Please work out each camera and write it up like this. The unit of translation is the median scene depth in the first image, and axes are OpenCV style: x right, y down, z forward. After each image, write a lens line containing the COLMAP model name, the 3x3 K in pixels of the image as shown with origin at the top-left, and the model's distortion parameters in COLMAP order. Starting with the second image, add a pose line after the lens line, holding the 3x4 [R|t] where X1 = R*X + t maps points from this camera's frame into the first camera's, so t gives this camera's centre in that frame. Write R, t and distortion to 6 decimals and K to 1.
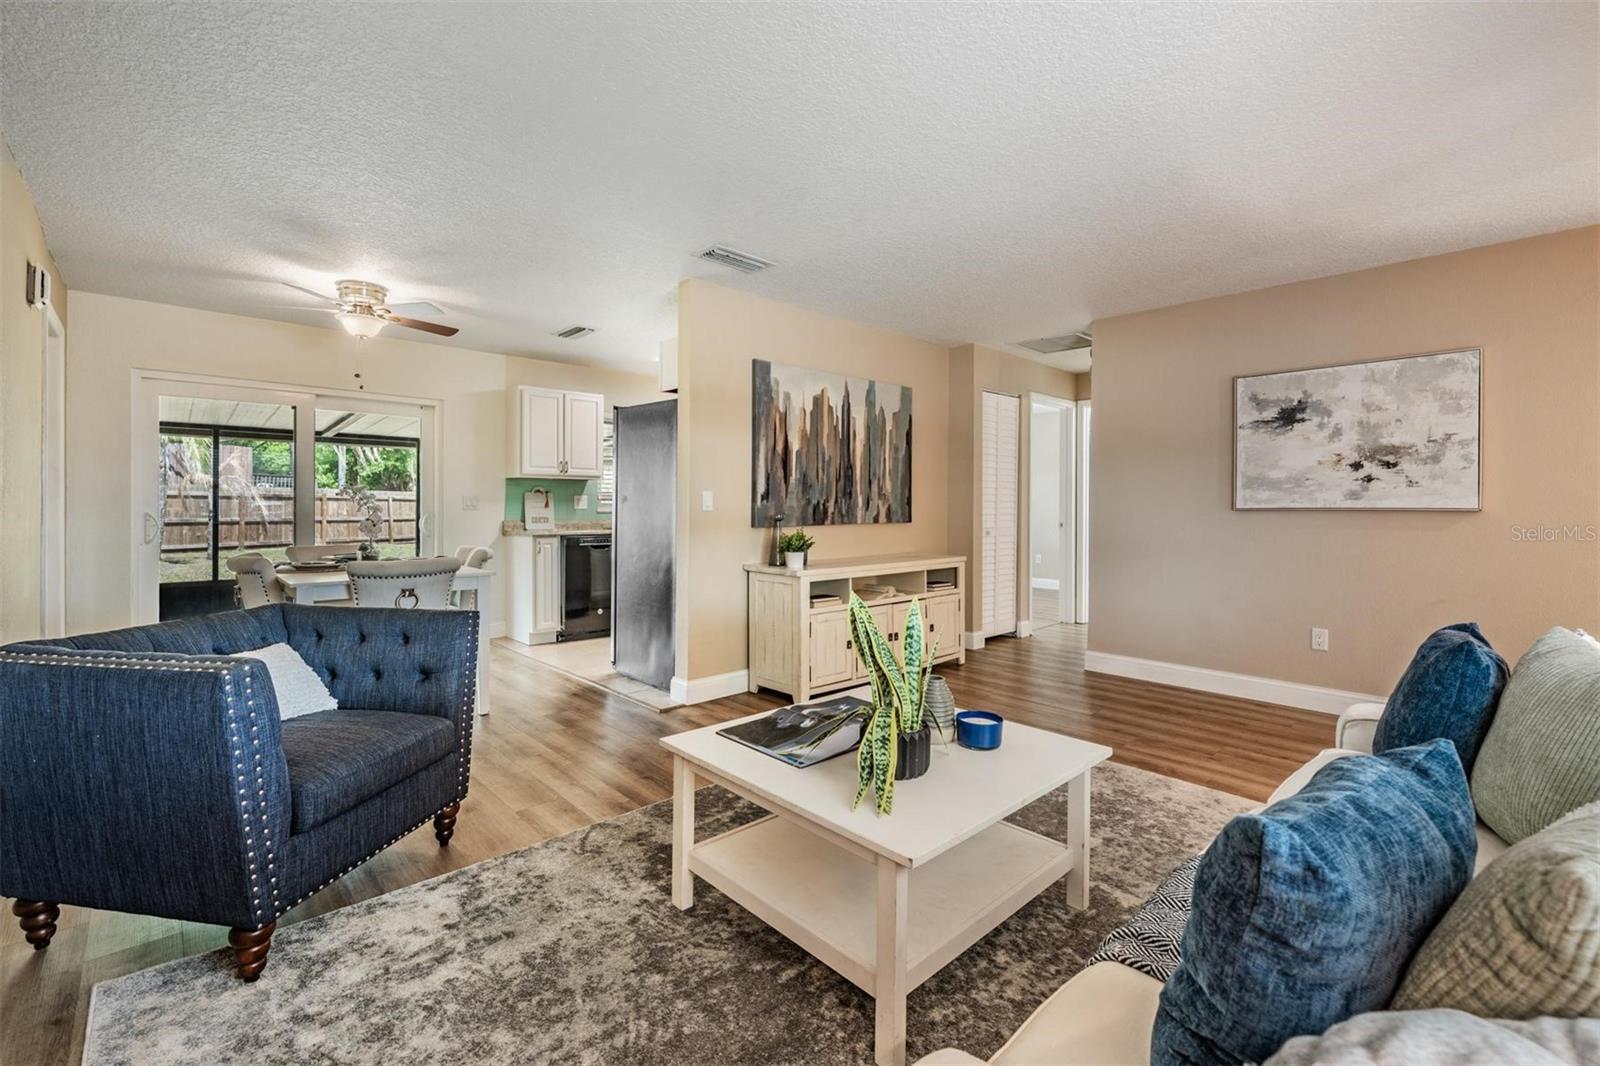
lens RADIAL K [[684.7, 0, 772.1], [0, 684.7, 502.6], [0, 0, 1]] dist [0.002627, -0.000050]
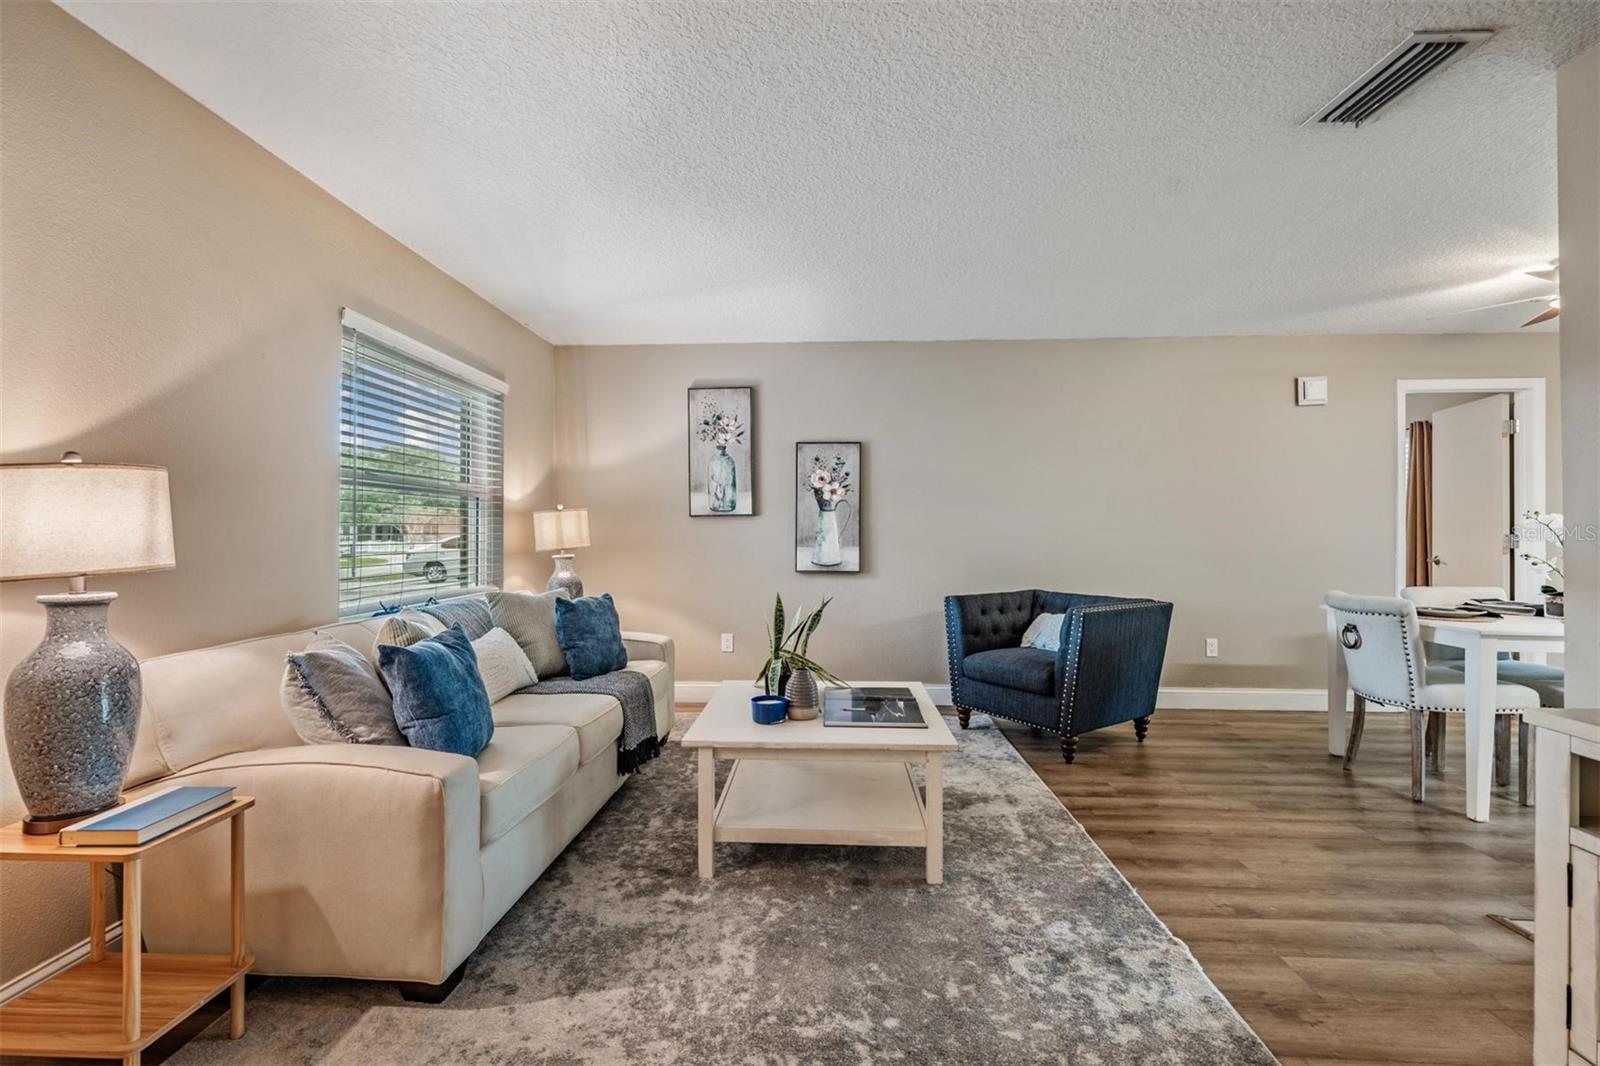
lens RADIAL K [[684.7, 0, 801.5], [0, 684.7, 531.8], [0, 0, 1]] dist [0.002627, -0.000050]
pose [[-0.703028, -0.006384, -0.711134, 0.544818], [-0.003420, 0.999978, -0.005596, 0.002829], [0.711154, -0.001502, -0.703034, 0.867635]]
